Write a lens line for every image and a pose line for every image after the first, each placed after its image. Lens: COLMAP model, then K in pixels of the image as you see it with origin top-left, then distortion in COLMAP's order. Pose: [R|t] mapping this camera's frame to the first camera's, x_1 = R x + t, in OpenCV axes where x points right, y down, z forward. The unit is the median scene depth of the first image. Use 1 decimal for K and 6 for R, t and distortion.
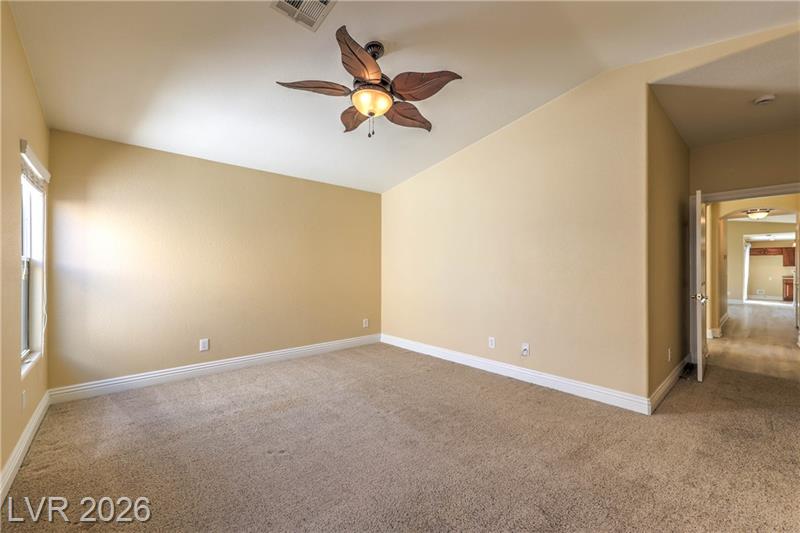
lens RADIAL K [[329.2, 0, 404.1], [0, 329.2, 266.4], [0, 0, 1]] dist [0.001259, 0.000152]
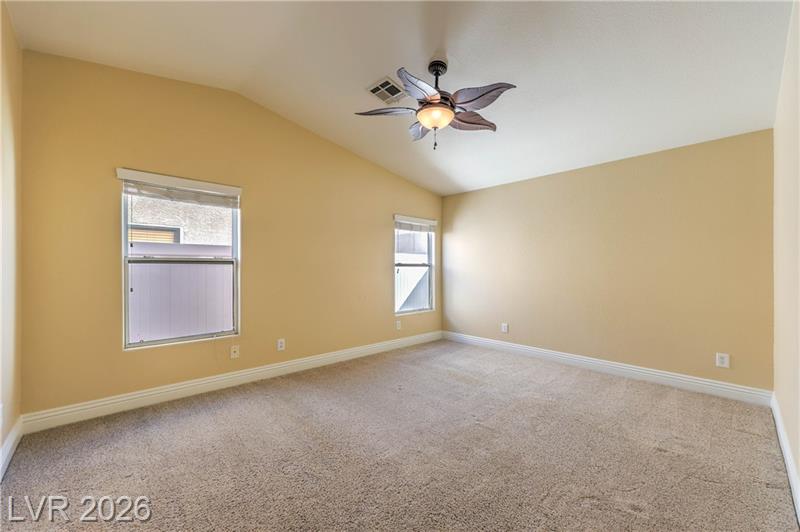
lens RADIAL K [[305.7, 0, 381.0], [0, 305.7, 269.0], [0, 0, 1]] dist [-0.000093, -0.000004]
pose [[0.001675, 0.002325, -0.999996, 0.661185], [0.006076, 0.999979, 0.002336, 0.002099], [0.999980, -0.006080, 0.001660, 0.577473]]
